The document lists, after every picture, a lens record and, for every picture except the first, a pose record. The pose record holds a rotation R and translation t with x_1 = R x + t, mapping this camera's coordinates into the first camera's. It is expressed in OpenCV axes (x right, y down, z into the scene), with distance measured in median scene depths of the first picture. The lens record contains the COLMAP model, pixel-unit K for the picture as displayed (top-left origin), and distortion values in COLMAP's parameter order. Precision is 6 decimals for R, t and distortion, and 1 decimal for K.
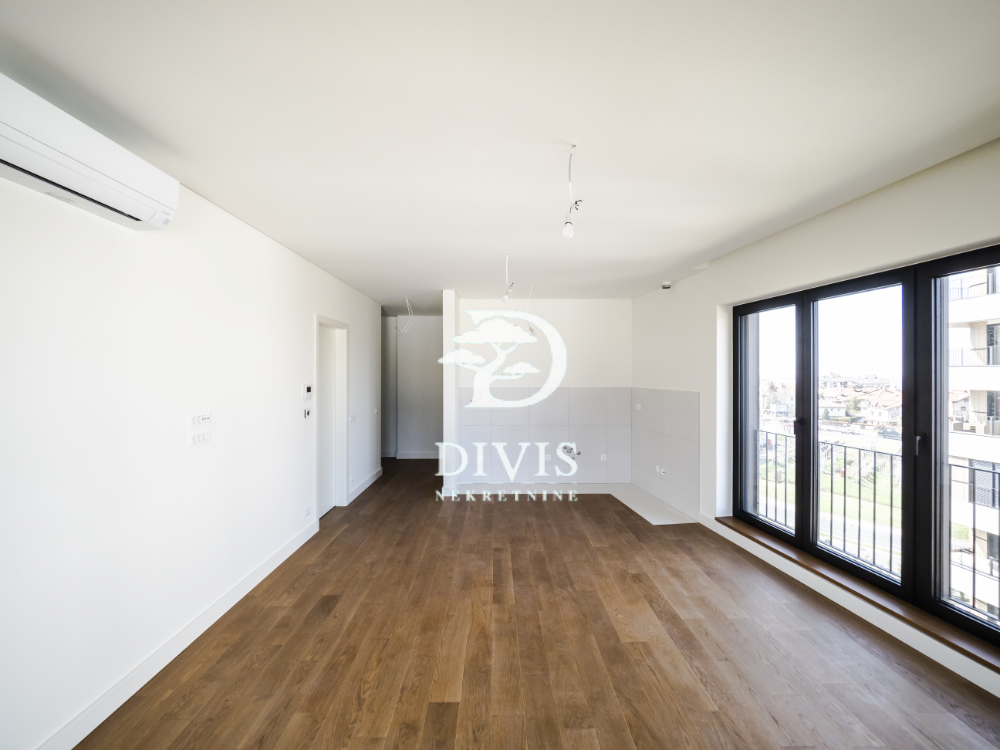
lens RADIAL K [[417.0, 0, 500.0], [0, 417.0, 375.0], [0, 0, 1]] dist [-0.010800, 0.000172]
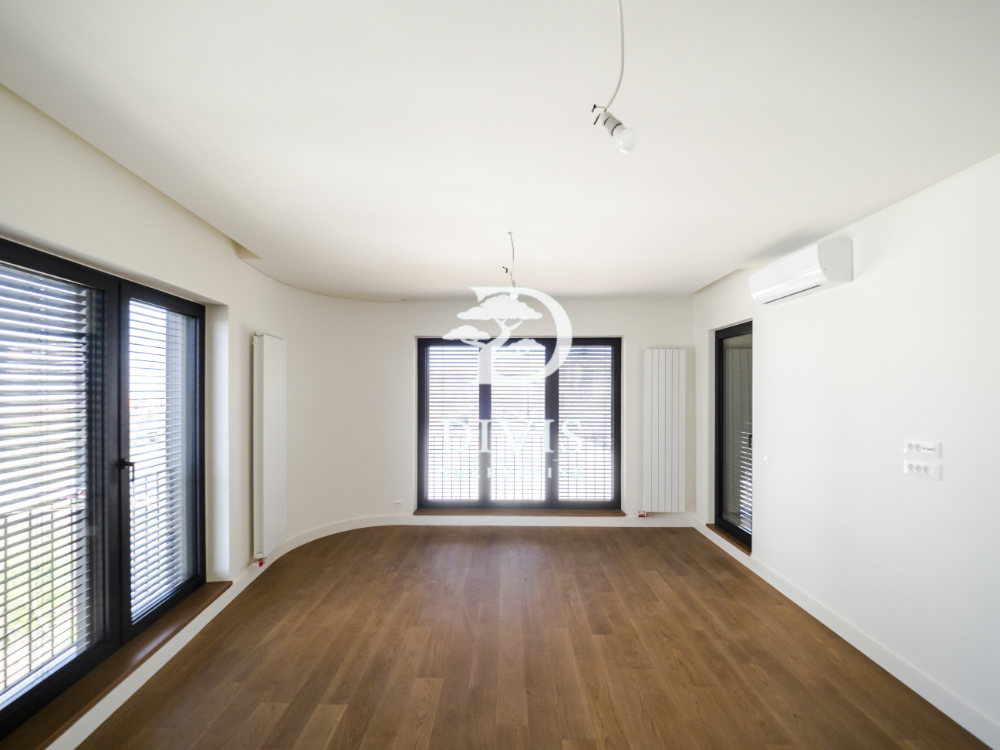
lens RADIAL K [[424.9, 0, 492.7], [0, 424.9, 389.9], [0, 0, 1]] dist [-0.012602, -0.000077]
pose [[-0.998961, 0.001985, 0.045530, 0.102474], [0.002184, 0.999988, 0.004333, -0.015925], [-0.045521, 0.004428, -0.998954, 1.492133]]
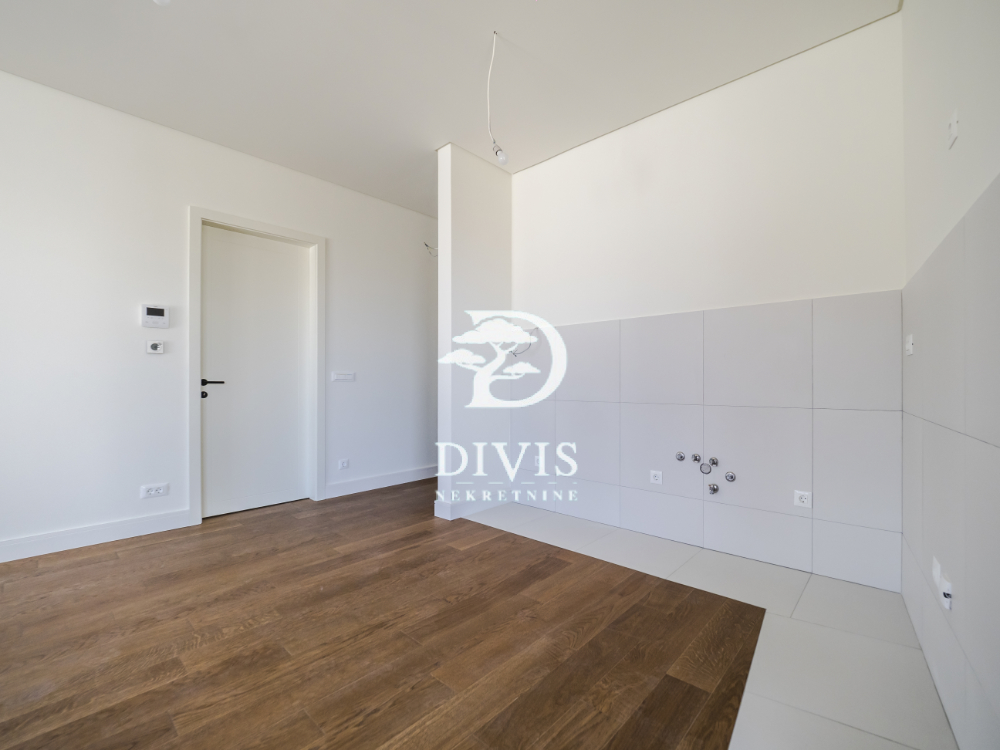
lens RADIAL K [[437.8, 0, 553.7], [0, 437.8, 383.1], [0, 0, 1]] dist [-0.014504, -0.000278]
pose [[0.765626, -0.001096, -0.643285, 0.605238], [0.000952, 0.999999, -0.000570, 0.186726], [0.643285, -0.000176, 0.765627, 1.080568]]
